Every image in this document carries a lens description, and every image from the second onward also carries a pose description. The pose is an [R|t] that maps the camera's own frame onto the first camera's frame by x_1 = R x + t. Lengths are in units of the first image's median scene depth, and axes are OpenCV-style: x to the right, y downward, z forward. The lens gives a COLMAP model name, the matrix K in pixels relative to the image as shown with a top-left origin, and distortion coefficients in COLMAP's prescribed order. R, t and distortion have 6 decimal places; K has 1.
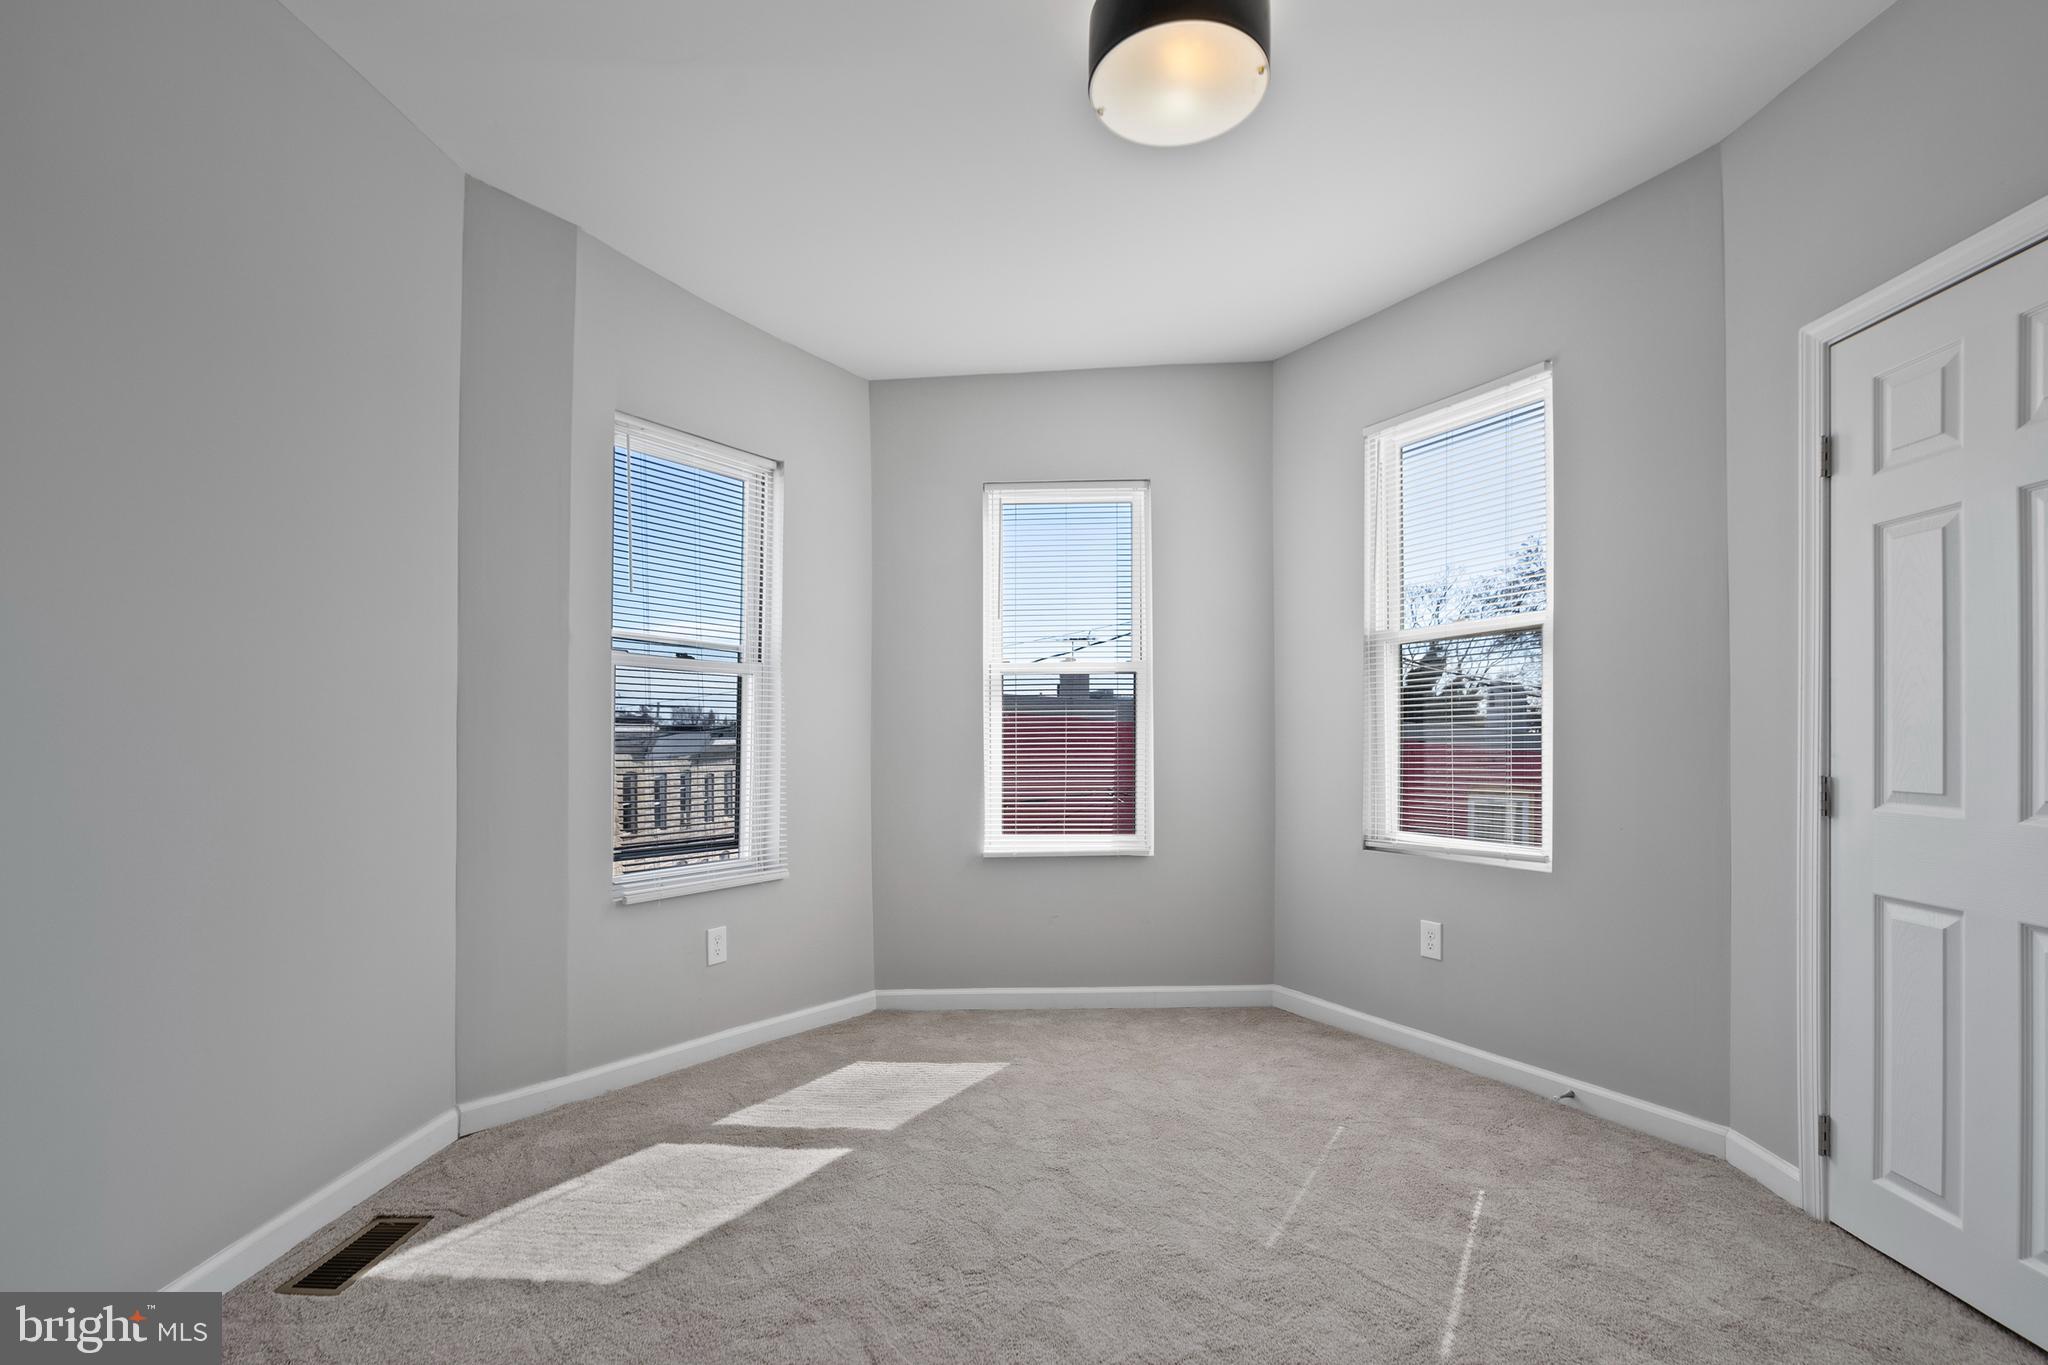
lens RADIAL K [[935.7, 0, 1033.7], [0, 935.7, 703.0], [0, 0, 1]] dist [-0.003385, 0.002951]
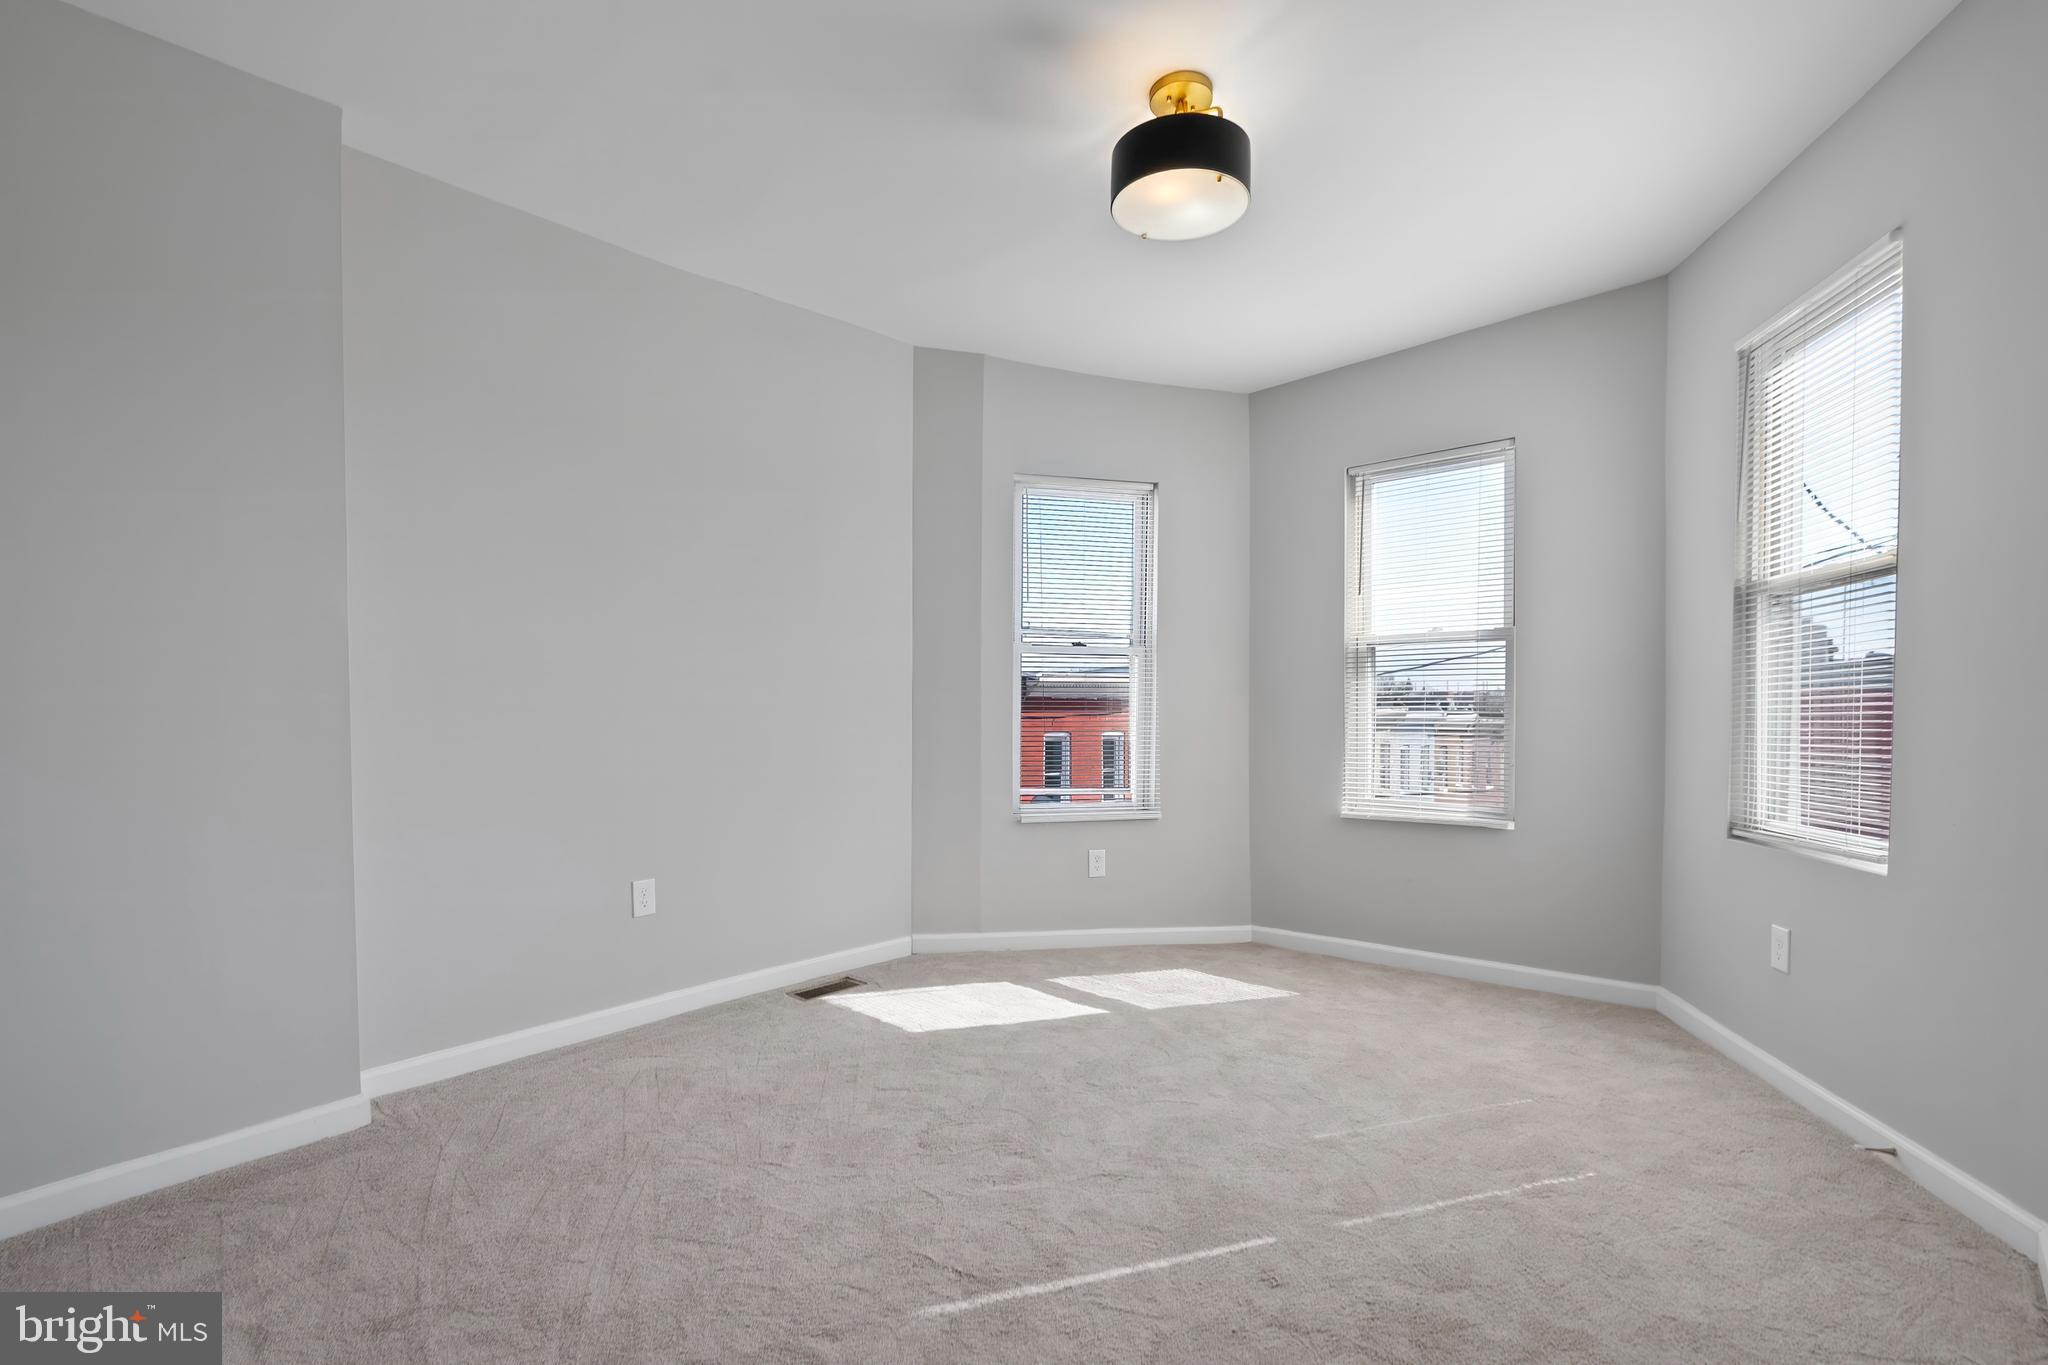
lens RADIAL K [[935.7, 0, 1005.3], [0, 935.7, 680.9], [0, 0, 1]] dist [-0.003385, 0.002951]
pose [[0.758903, -0.014857, -0.651035, 0.483243], [0.020854, 0.999781, 0.001493, -0.002653], [0.650870, -0.014710, 0.759047, -0.092857]]
